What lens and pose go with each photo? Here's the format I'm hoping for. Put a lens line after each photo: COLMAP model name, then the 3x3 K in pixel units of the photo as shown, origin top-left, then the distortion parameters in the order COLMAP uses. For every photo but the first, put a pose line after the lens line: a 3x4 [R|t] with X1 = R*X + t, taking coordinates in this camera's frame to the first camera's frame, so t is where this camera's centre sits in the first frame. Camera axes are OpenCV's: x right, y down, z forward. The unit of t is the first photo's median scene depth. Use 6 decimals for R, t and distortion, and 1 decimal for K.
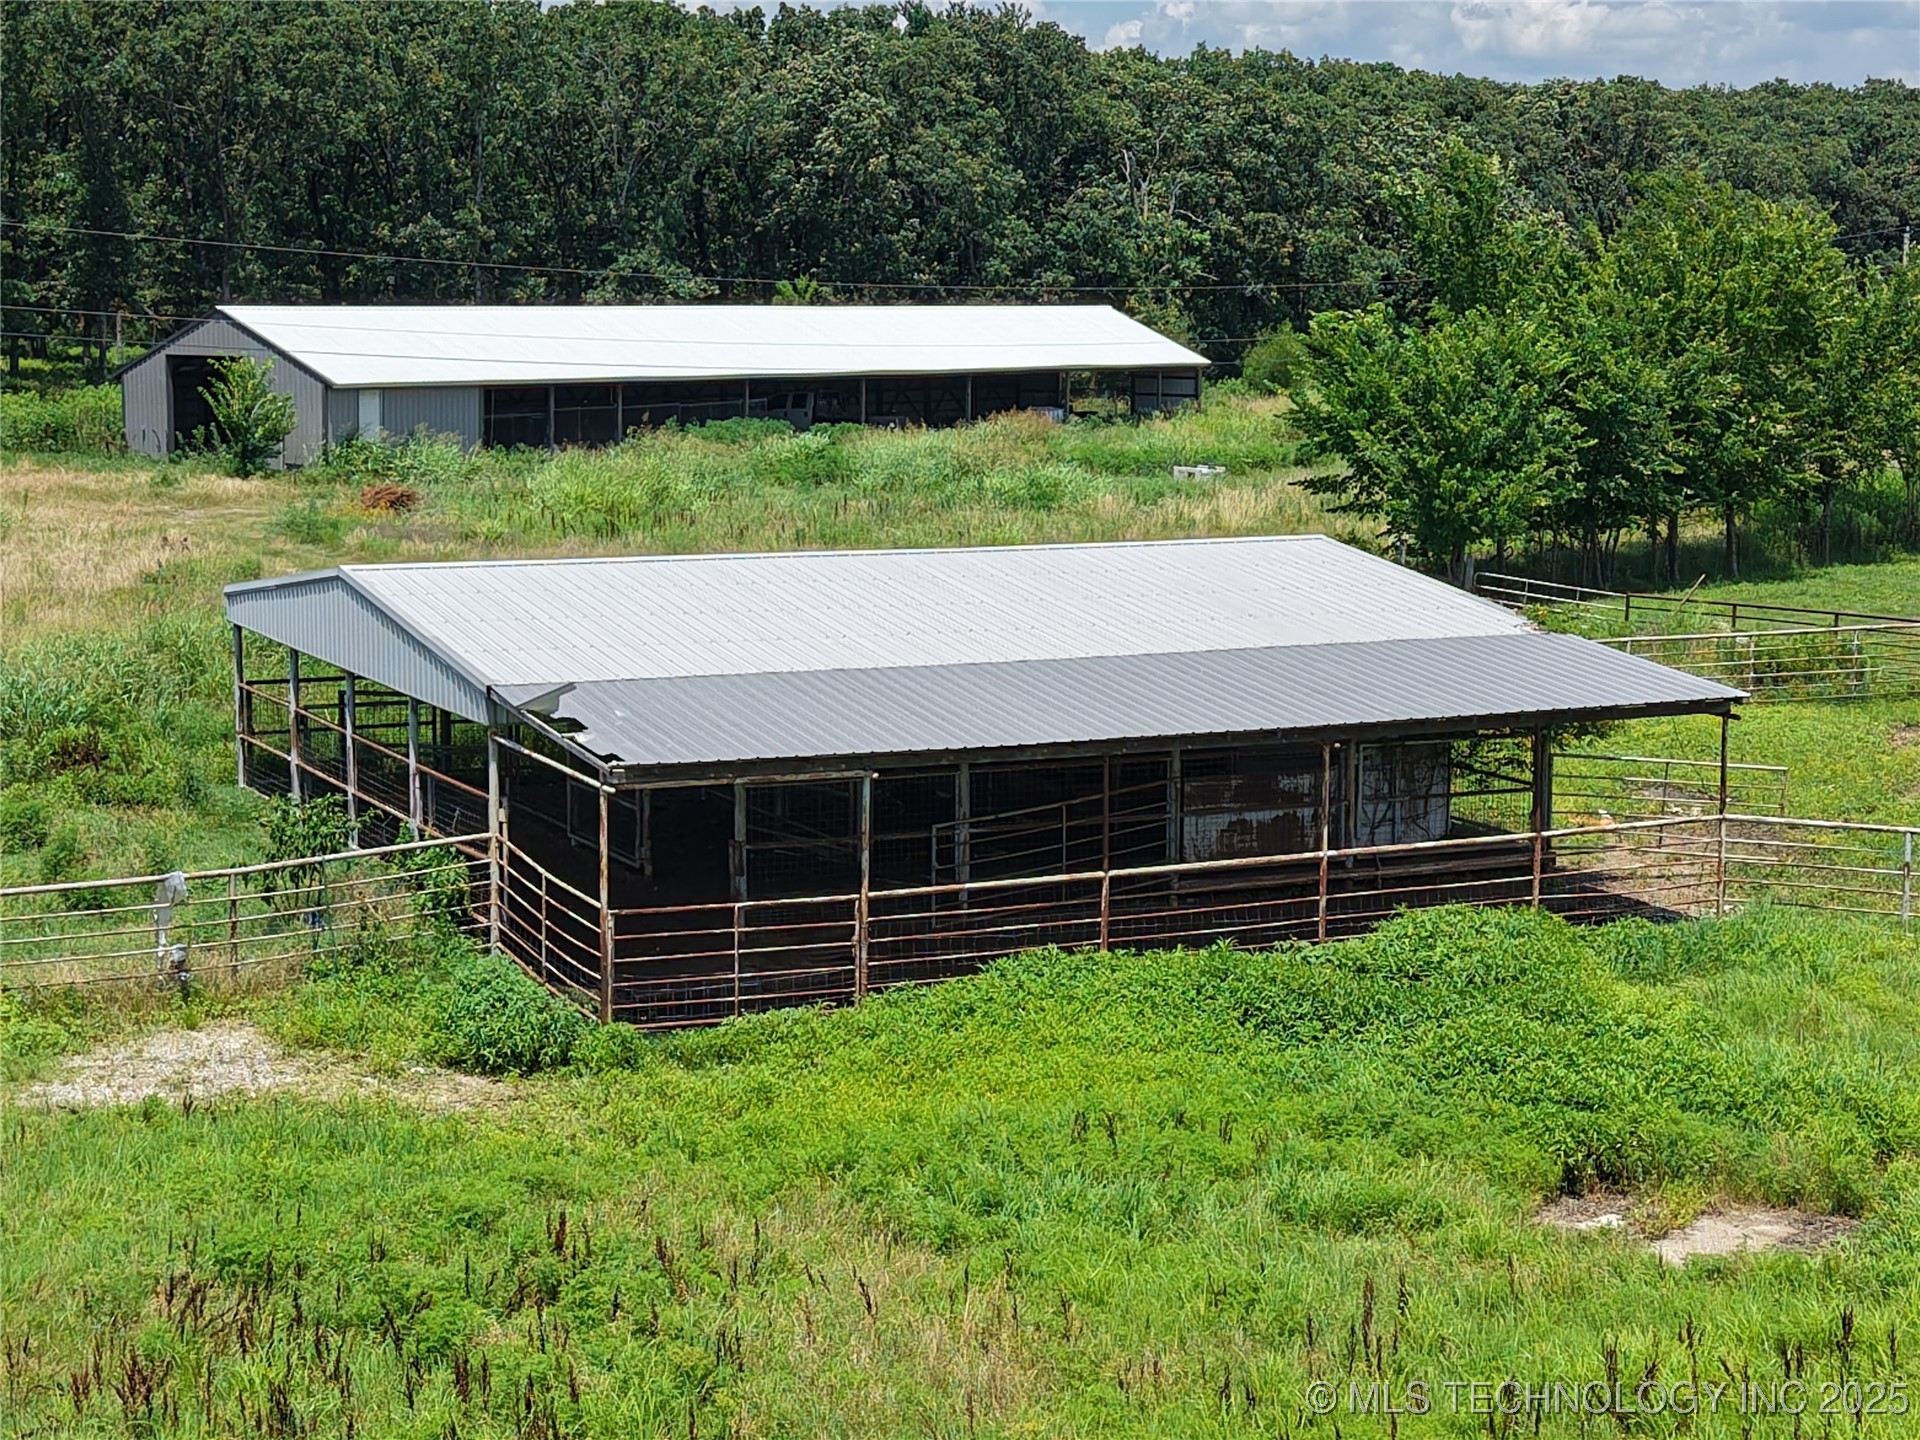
lens RADIAL K [[3338.9, 0, 960.0], [0, 3338.9, 720.0], [0, 0, 1]] dist [0.247562, -0.964645]
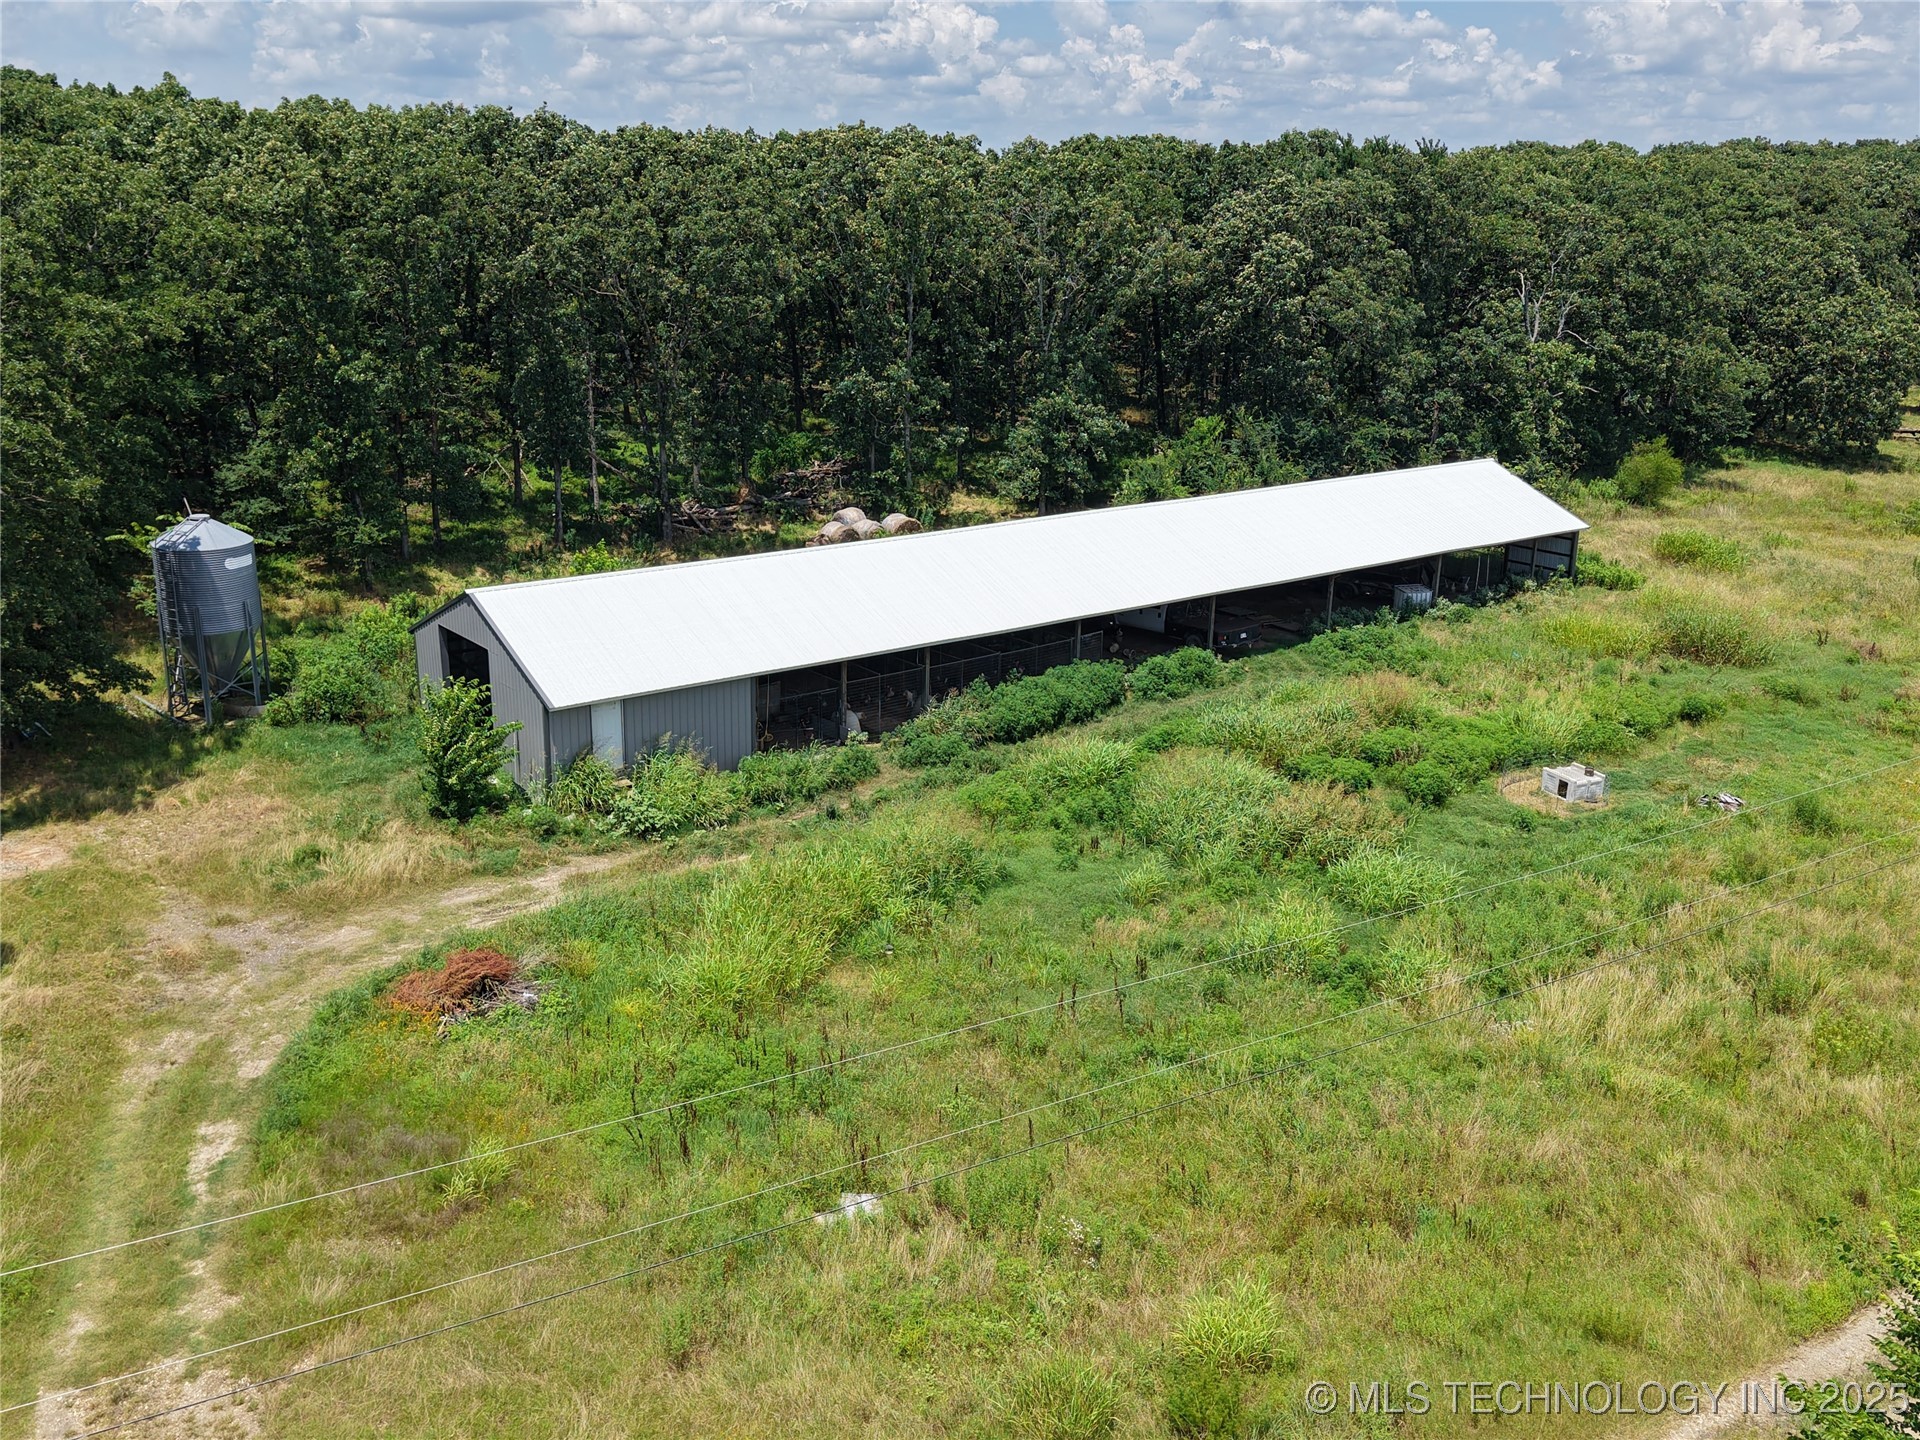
lens RADIAL K [[1770.5, 0, 982.7], [0, 1770.5, 721.2], [0, 0, 1]] dist [0.125157, -0.253335]
pose [[0.972381, 0.071932, -0.222039, 0.028044], [-0.038314, 0.987613, 0.152159, -0.171116], [0.230234, -0.139449, 0.963092, 0.571230]]
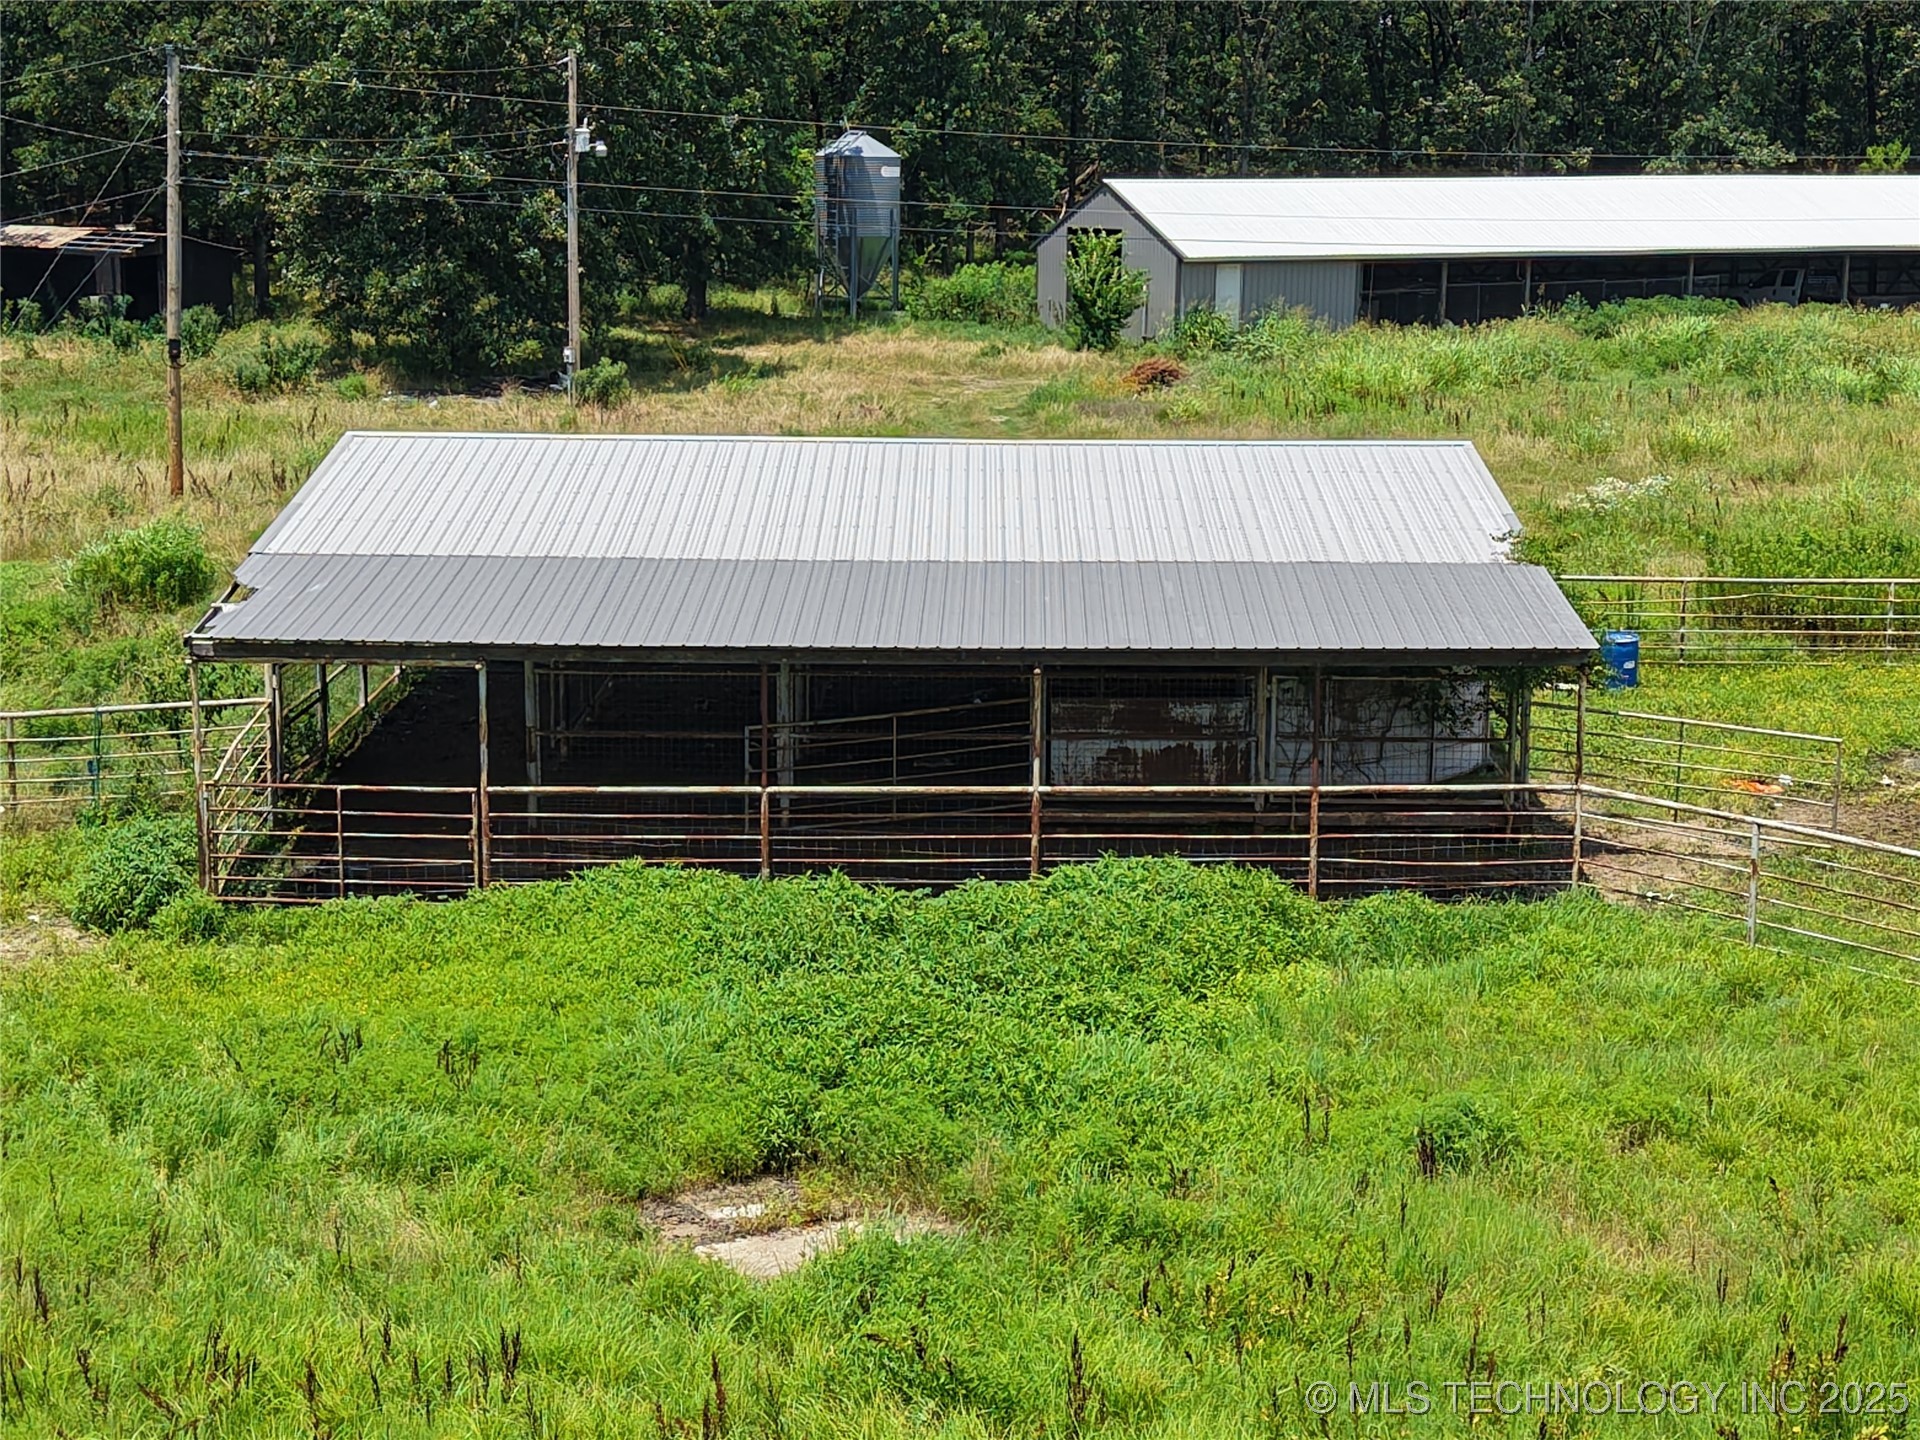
lens RADIAL K [[3338.9, 0, 960.0], [0, 3338.9, 720.0], [0, 0, 1]] dist [0.247562, -0.964645]
pose [[0.901384, 0.076820, -0.426152, 0.188742], [-0.060600, 0.996832, 0.051515, -0.009755], [0.428759, -0.020610, 0.903184, 0.065420]]
